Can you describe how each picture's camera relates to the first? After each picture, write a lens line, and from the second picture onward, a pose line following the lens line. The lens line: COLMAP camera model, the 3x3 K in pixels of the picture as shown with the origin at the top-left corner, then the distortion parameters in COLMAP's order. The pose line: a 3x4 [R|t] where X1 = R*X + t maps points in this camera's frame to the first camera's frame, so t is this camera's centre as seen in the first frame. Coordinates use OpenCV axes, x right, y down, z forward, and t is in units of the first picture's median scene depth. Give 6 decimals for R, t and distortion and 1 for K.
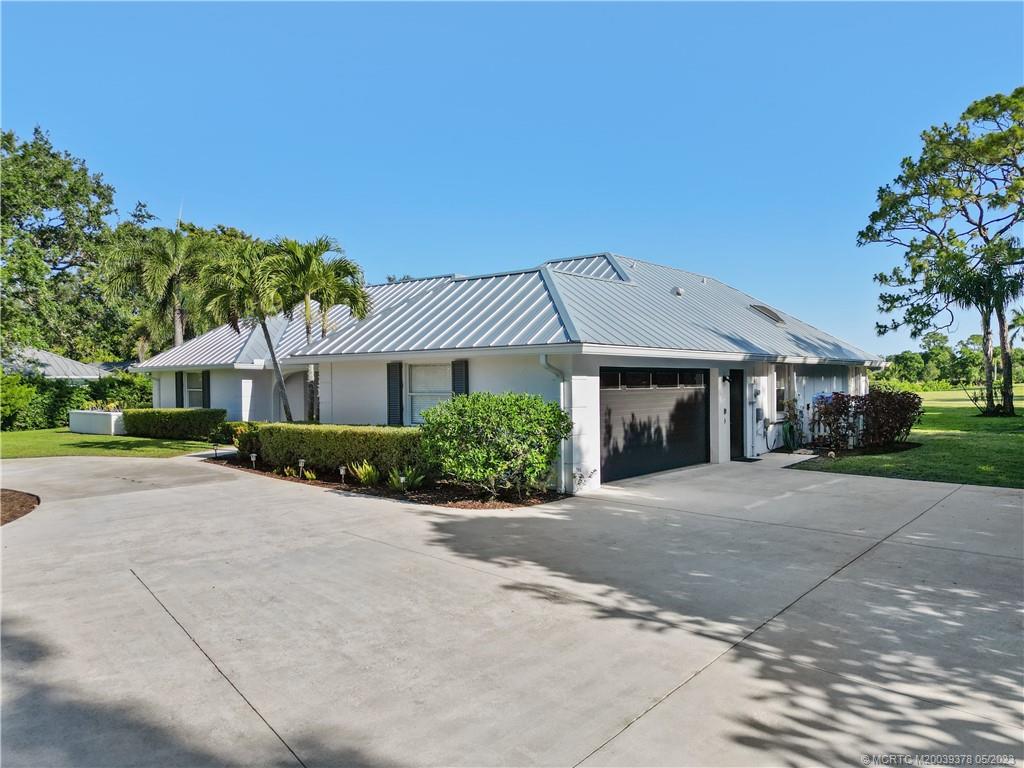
lens RADIAL K [[718.1, 0, 512.0], [0, 718.1, 384.0], [0, 0, 1]] dist [0.088965, -0.099978]
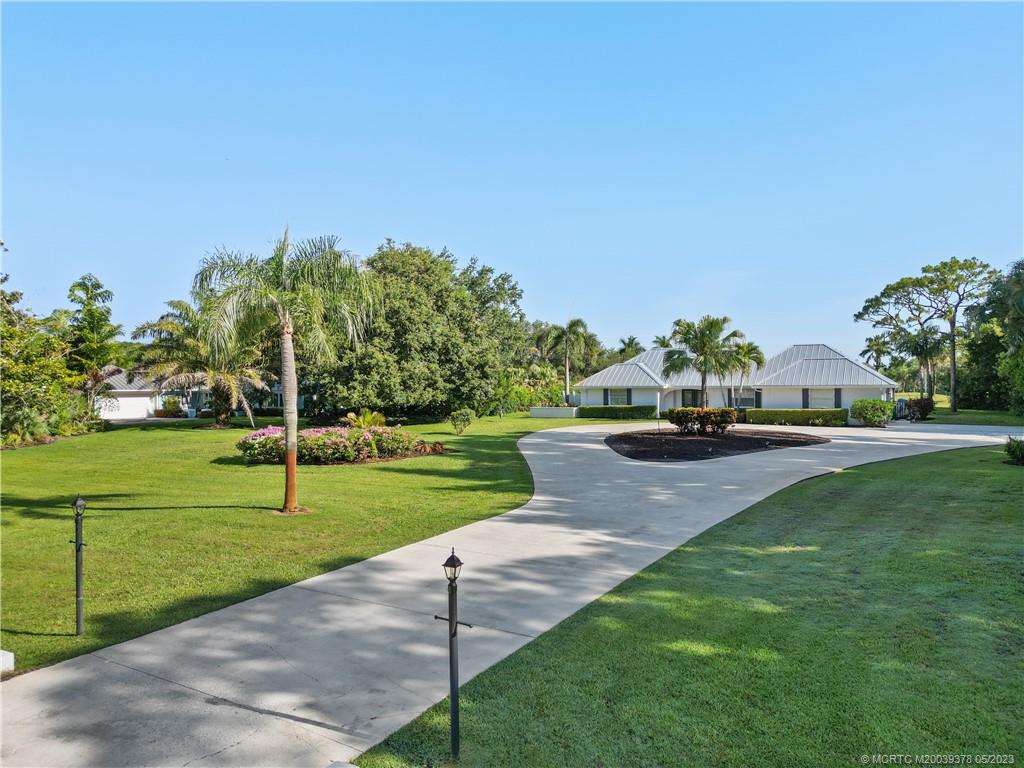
lens RADIAL K [[718.1, 0, 512.0], [0, 718.1, 384.0], [0, 0, 1]] dist [0.088965, -0.099978]
pose [[0.982436, 0.004504, 0.186543, -1.896395], [-0.002586, 0.999941, -0.010522, -0.013145], [-0.186579, 0.009855, 0.982390, -1.751216]]
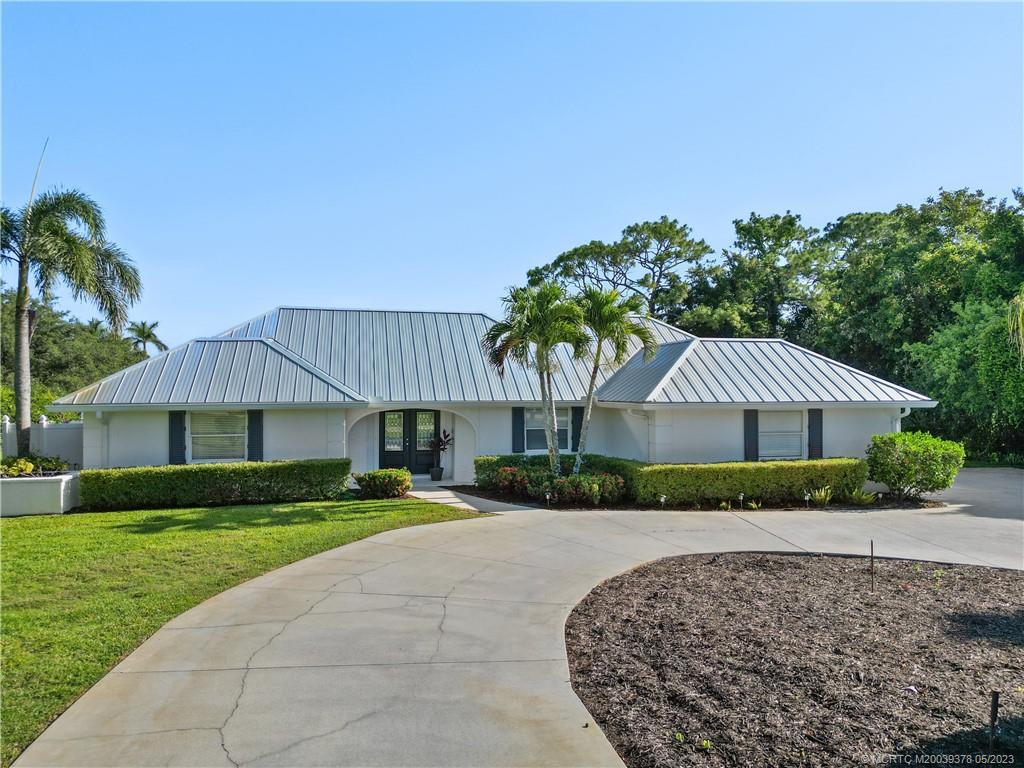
lens RADIAL K [[718.1, 0, 512.0], [0, 718.1, 384.0], [0, 0, 1]] dist [0.088965, -0.099978]
pose [[0.618988, 0.011777, 0.785312, -1.361897], [0.000943, 0.999876, -0.015738, -0.052612], [-0.785400, 0.010482, 0.618900, 0.519036]]
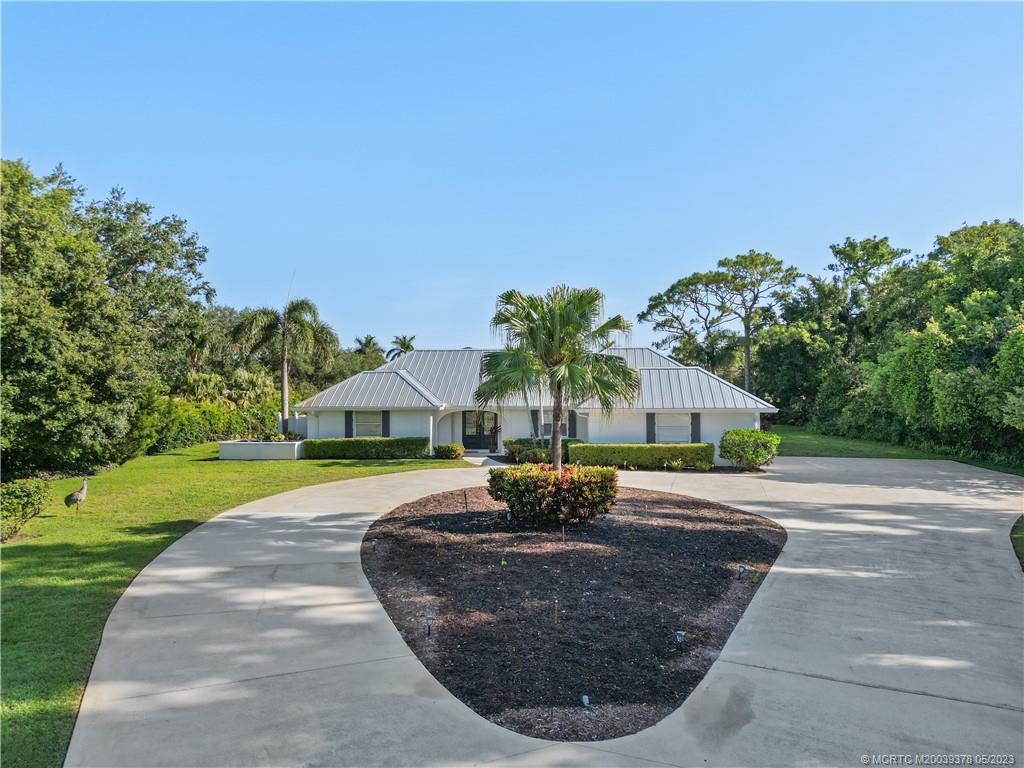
lens RADIAL K [[718.1, 0, 512.0], [0, 718.1, 384.0], [0, 0, 1]] dist [0.088965, -0.099978]
pose [[0.848943, 0.006004, 0.528451, -1.537861], [0.000865, 0.999918, -0.012749, -0.082903], [-0.528484, 0.011281, 0.848868, -0.535171]]
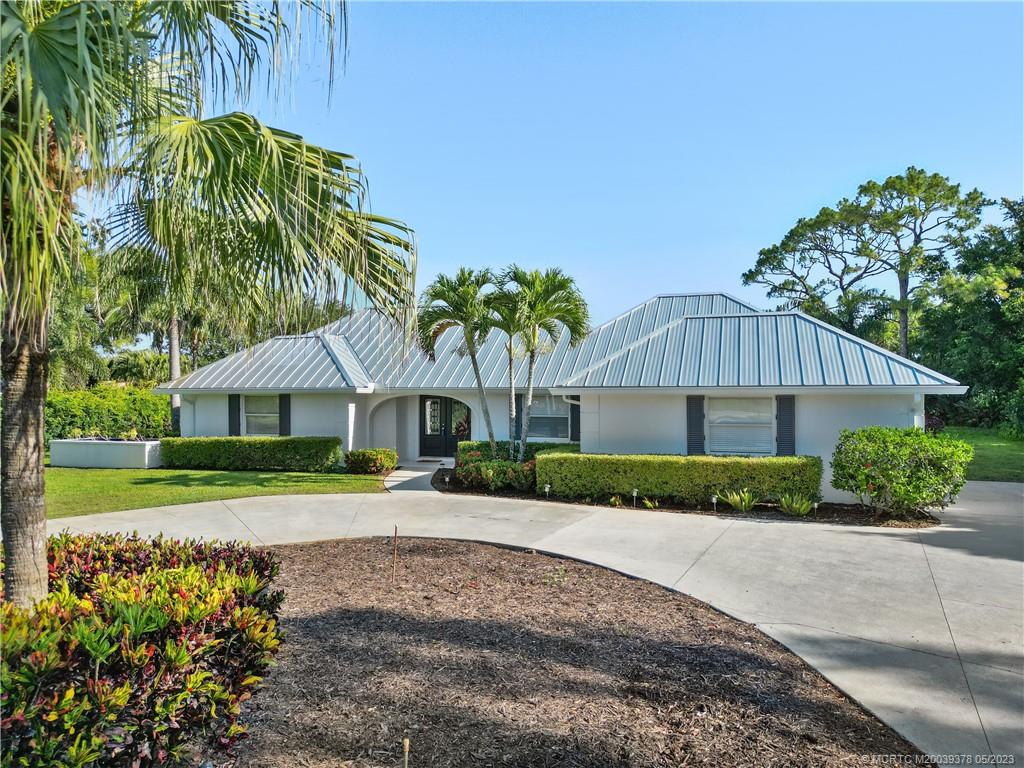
lens RADIAL K [[718.1, 0, 512.0], [0, 718.1, 384.0], [0, 0, 1]] dist [0.088965, -0.099978]
pose [[0.930977, 0.005642, 0.365035, -0.781267], [-0.001224, 0.999923, -0.012332, -0.031894], [-0.365076, 0.011034, 0.930912, 0.084269]]
